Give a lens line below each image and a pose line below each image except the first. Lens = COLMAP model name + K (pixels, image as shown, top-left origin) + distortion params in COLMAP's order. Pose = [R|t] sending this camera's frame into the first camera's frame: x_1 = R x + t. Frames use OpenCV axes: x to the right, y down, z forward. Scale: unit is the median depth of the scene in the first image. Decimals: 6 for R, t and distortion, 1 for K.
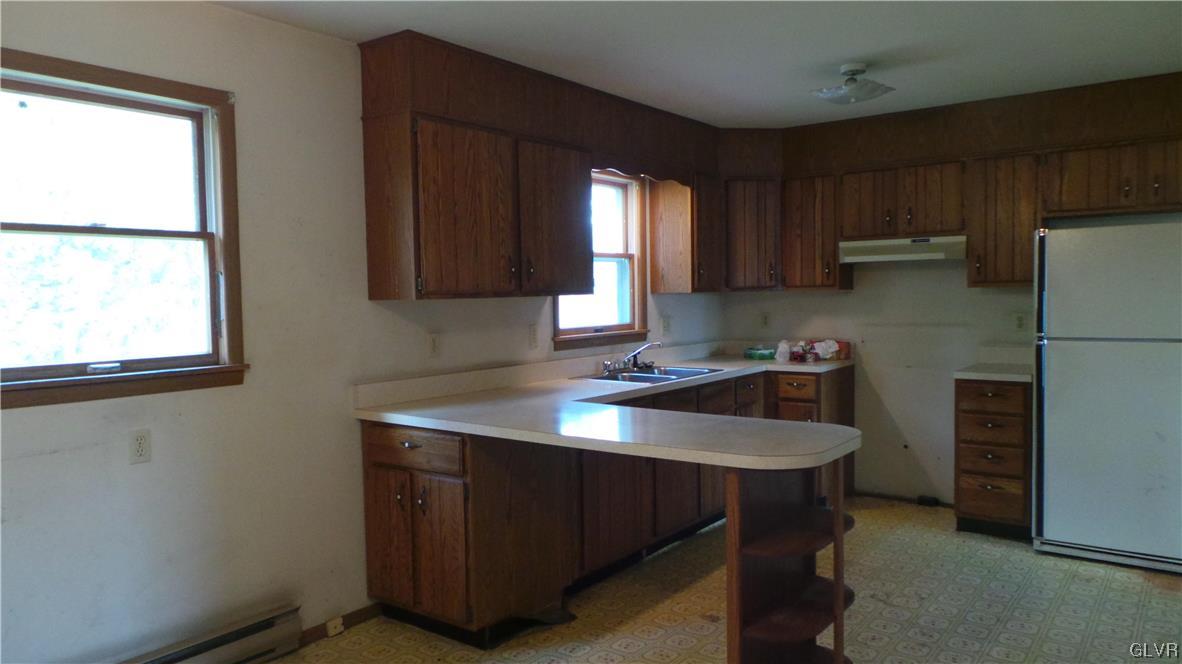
lens RADIAL K [[822.2, 0, 593.9], [0, 822.2, 332.9], [0, 0, 1]] dist [0.006432, -0.005156]
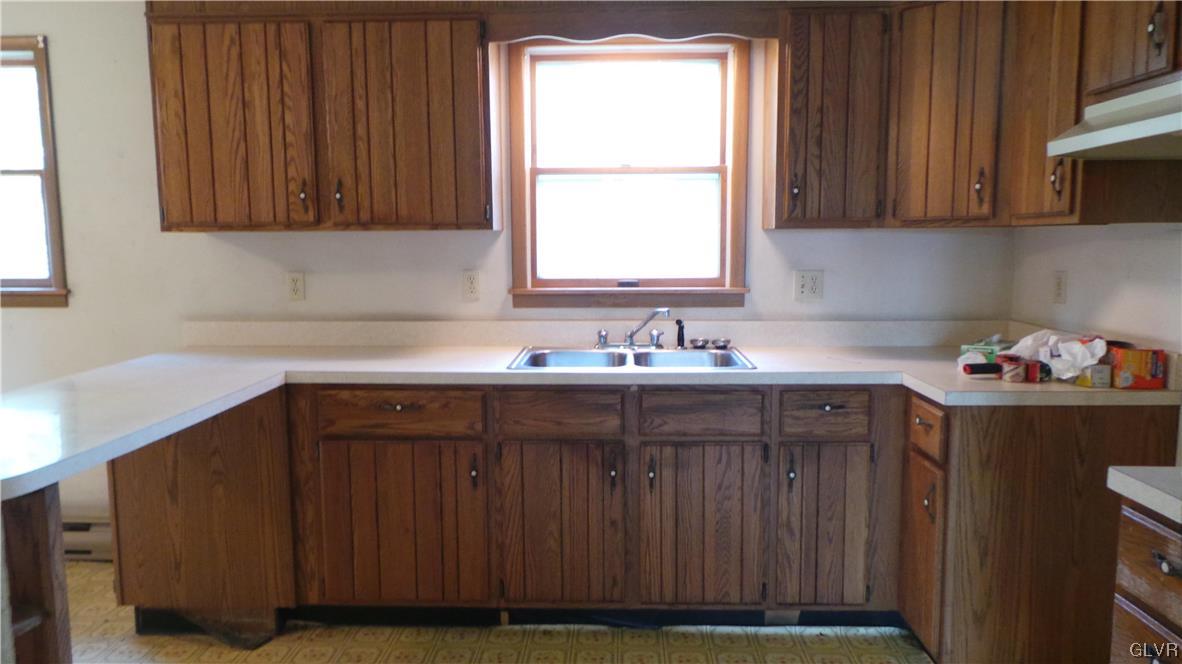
lens RADIAL K [[822.2, 0, 595.8], [0, 822.2, 331.7], [0, 0, 1]] dist [0.006432, -0.005156]
pose [[0.569284, 0.107806, -0.815042, 0.681537], [-0.046892, 0.994009, 0.098725, -0.037004], [0.820802, -0.017983, 0.570929, 0.743174]]
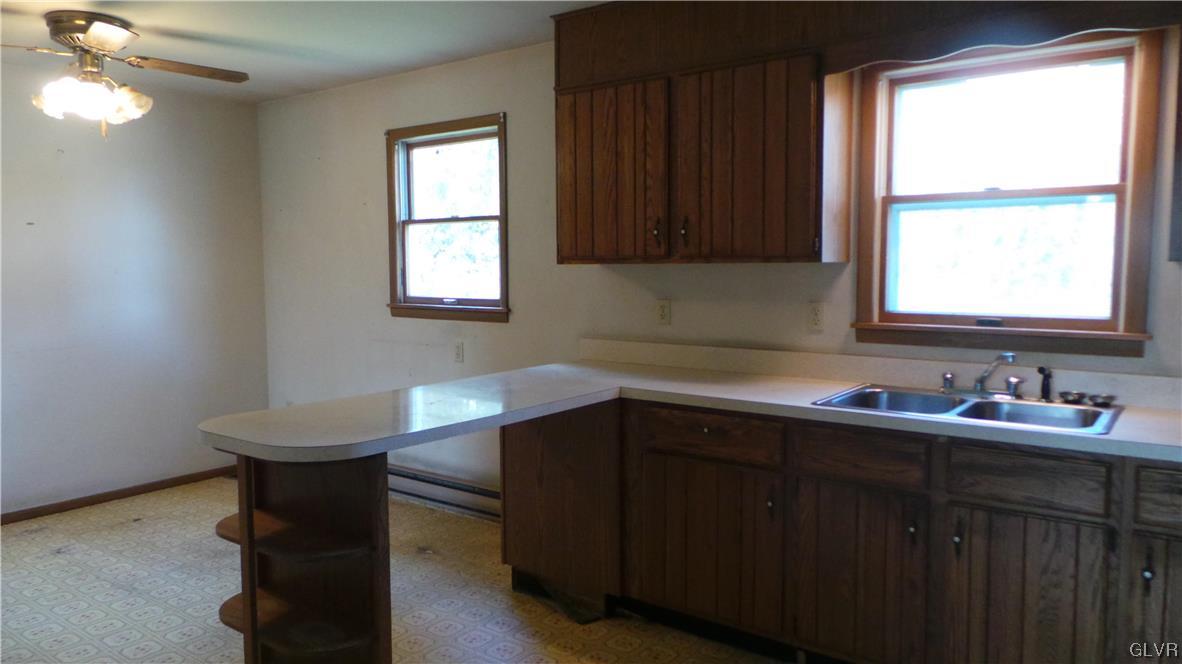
lens RADIAL K [[822.2, 0, 593.0], [0, 822.2, 332.6], [0, 0, 1]] dist [0.006432, -0.005156]
pose [[-0.001943, 0.099916, -0.994994, 0.751900], [-0.047044, 0.993885, 0.099896, -0.052637], [0.998891, 0.047003, 0.002770, 0.892396]]
